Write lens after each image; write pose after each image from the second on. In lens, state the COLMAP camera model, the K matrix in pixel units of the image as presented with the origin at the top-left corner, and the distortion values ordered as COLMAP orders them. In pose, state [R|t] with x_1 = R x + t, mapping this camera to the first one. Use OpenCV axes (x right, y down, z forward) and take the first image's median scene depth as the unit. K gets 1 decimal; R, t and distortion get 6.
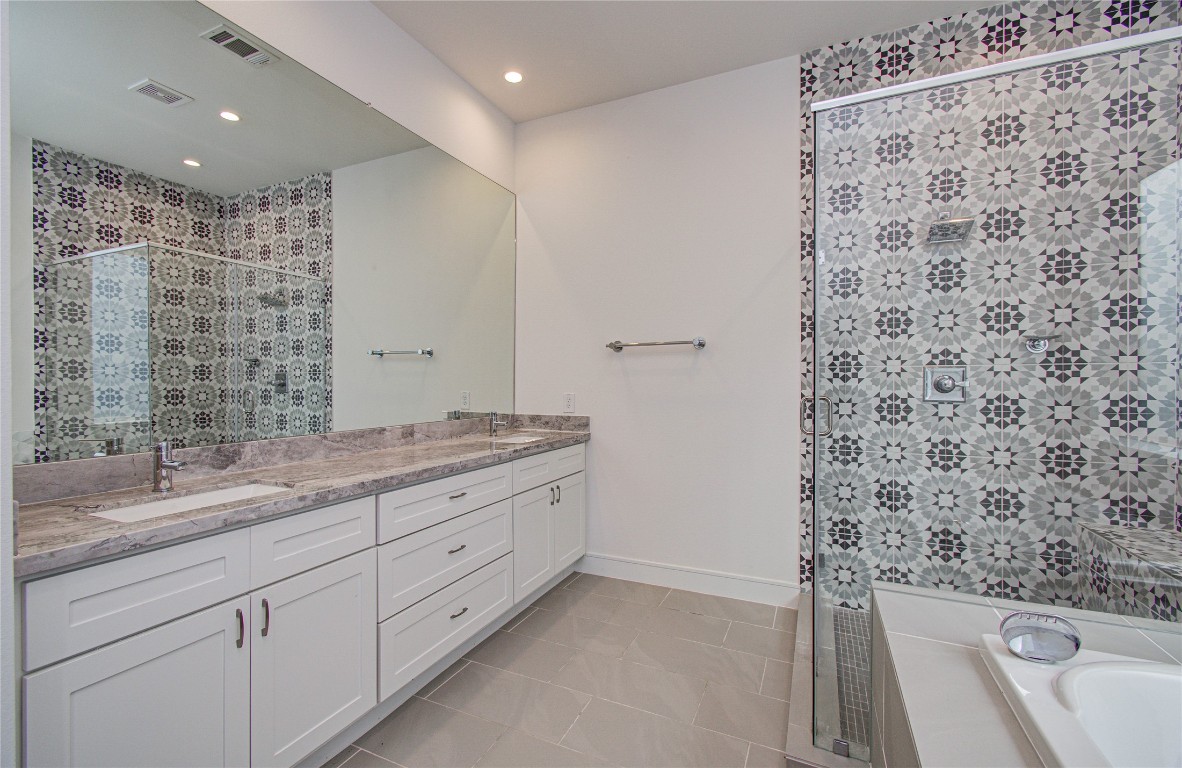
lens RADIAL K [[505.6, 0, 587.6], [0, 505.6, 387.8], [0, 0, 1]] dist [0.002201, 0.000453]
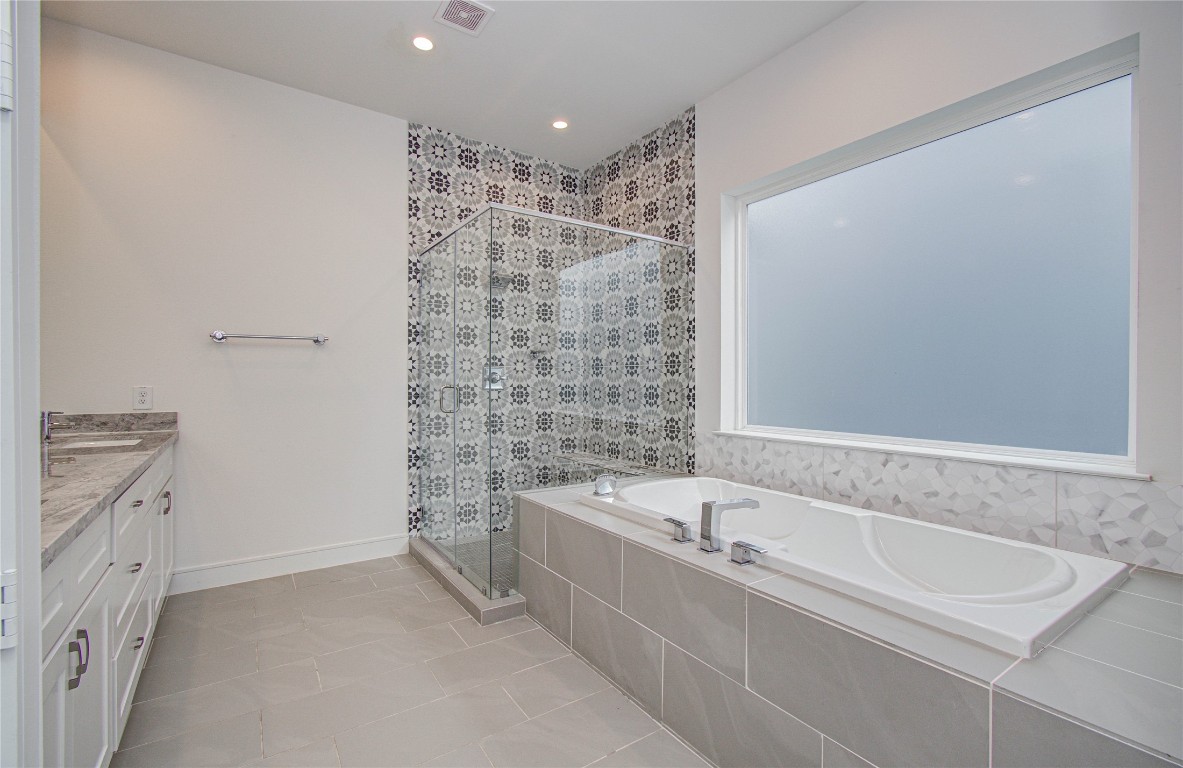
lens RADIAL K [[516.6, 0, 586.0], [0, 516.6, 385.5], [0, 0, 1]] dist [-0.094764, 0.110407]
pose [[0.523078, -0.001653, 0.852283, -0.502353], [0.002899, 0.999996, 0.000161, 0.016616], [-0.852280, 0.002386, 0.523081, -0.067624]]
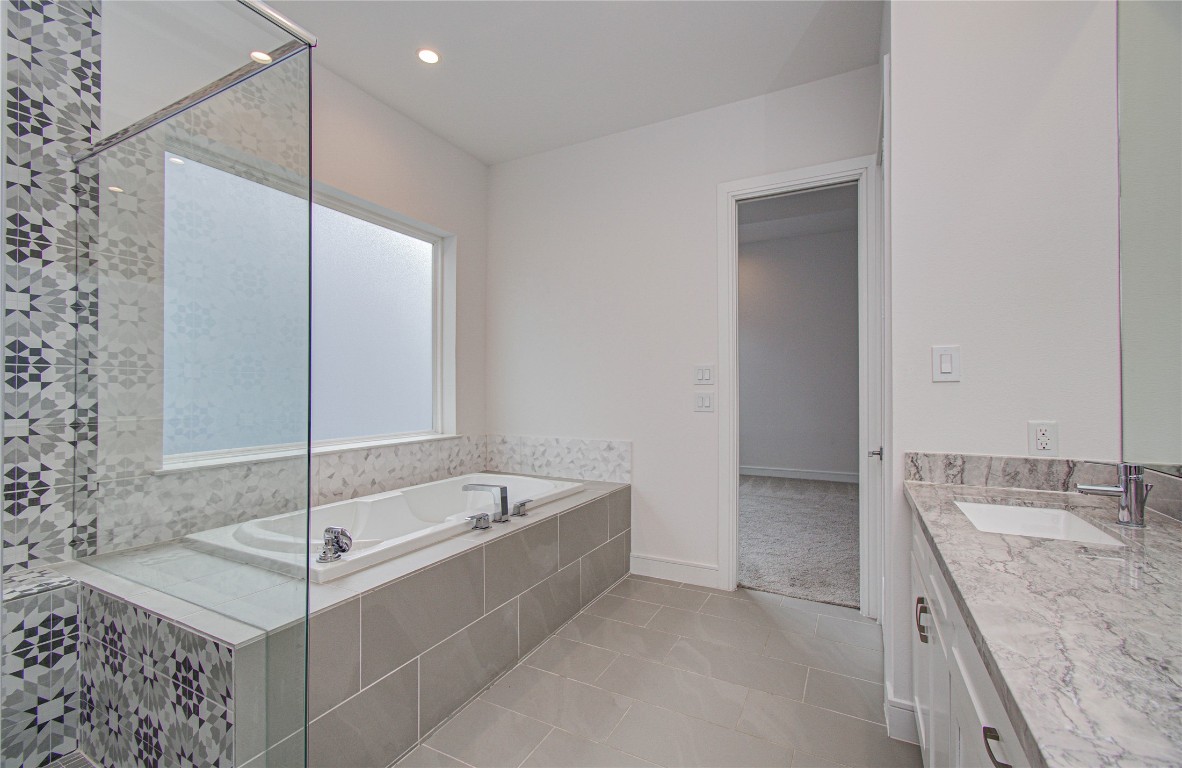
lens RADIAL K [[511.2, 0, 589.6], [0, 511.2, 386.5], [0, 0, 1]] dist [0.001747, 0.000491]
pose [[-0.997975, -0.000457, 0.063604, -0.021201], [-0.000047, 0.999979, 0.006458, -0.015034], [-0.063605, 0.006442, -0.997954, 1.145607]]
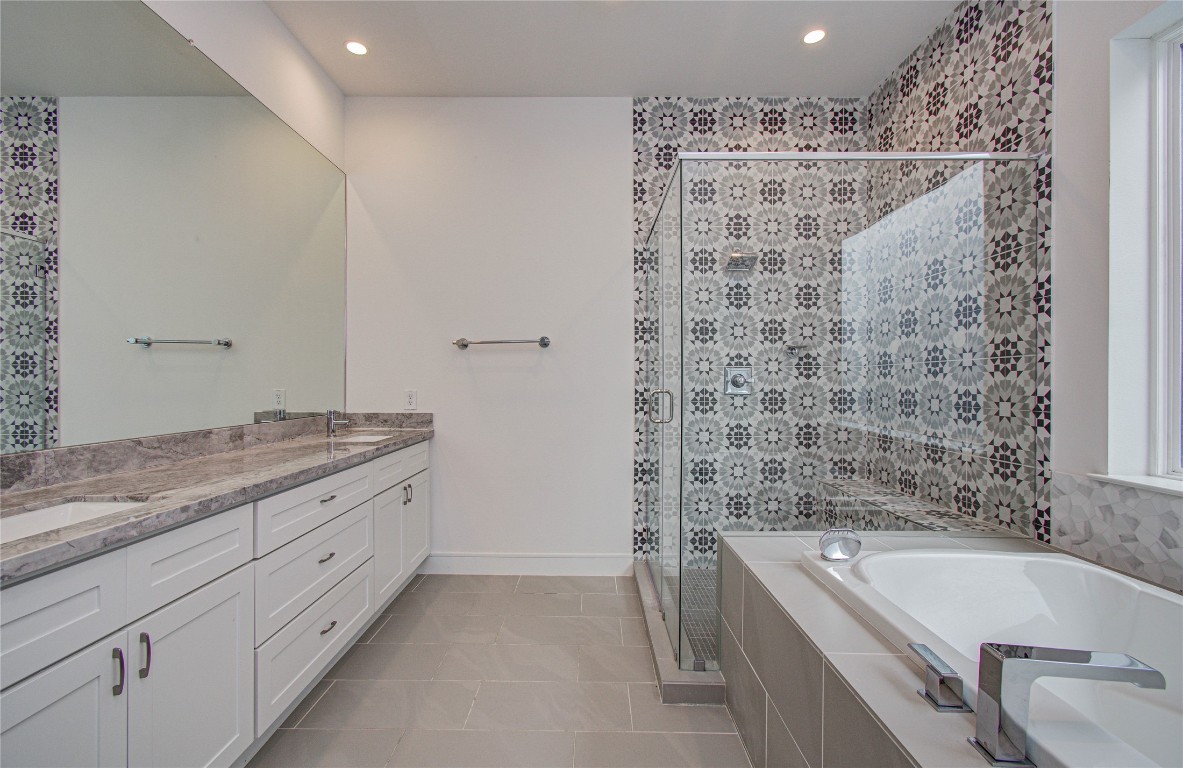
lens RADIAL K [[511.7, 0, 590.1], [0, 511.7, 386.5], [0, 0, 1]] dist [0.001747, 0.000491]
pose [[0.912290, -0.000964, 0.409544, -0.173227], [0.002258, 0.999994, -0.002675, 0.010101], [-0.409539, 0.003365, 0.912286, -0.035563]]
